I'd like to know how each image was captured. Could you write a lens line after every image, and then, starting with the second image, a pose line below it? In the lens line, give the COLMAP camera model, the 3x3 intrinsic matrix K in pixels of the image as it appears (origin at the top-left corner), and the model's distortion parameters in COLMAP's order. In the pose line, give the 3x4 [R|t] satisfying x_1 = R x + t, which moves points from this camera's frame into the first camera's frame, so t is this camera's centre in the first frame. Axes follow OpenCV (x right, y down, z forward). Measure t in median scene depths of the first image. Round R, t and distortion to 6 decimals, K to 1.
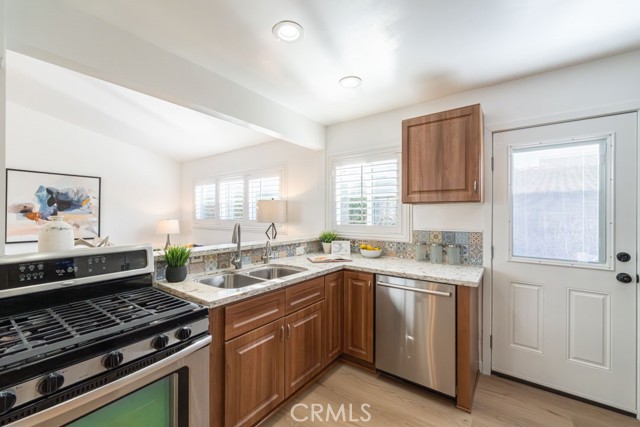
lens RADIAL K [[261.2, 0, 316.6], [0, 261.2, 213.9], [0, 0, 1]] dist [0.004030, 0.000083]
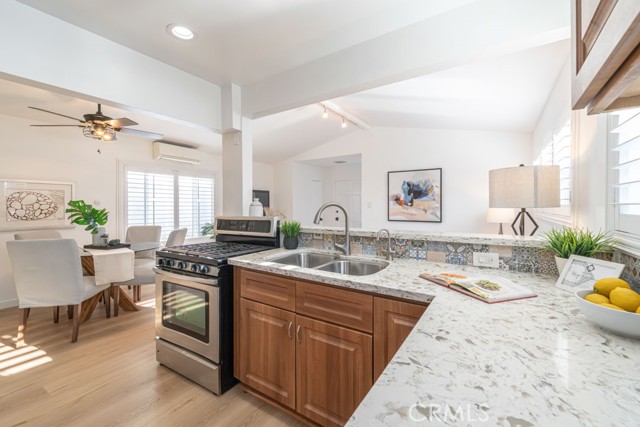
lens RADIAL K [[267.8, 0, 317.7], [0, 267.8, 208.0], [0, 0, 1]] dist [0.000817, -0.000074]
pose [[0.058495, 0.006778, -0.998265, 0.393302], [0.006086, 0.999956, 0.007146, 0.026807], [0.998269, -0.006494, 0.058451, 0.547393]]
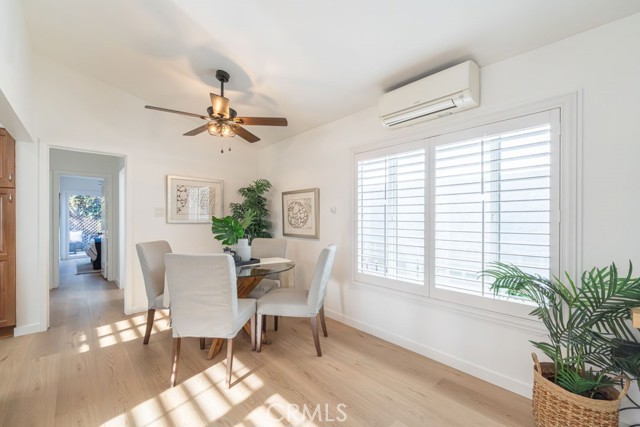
lens RADIAL K [[262.5, 0, 324.8], [0, 262.5, 216.6], [0, 0, 1]] dist [-0.001429, -0.000294]
pose [[-0.982930, -0.001113, 0.183975, -1.095474], [-0.003340, 0.999925, -0.011794, 0.039728], [-0.183948, -0.012207, -0.982860, 0.594179]]
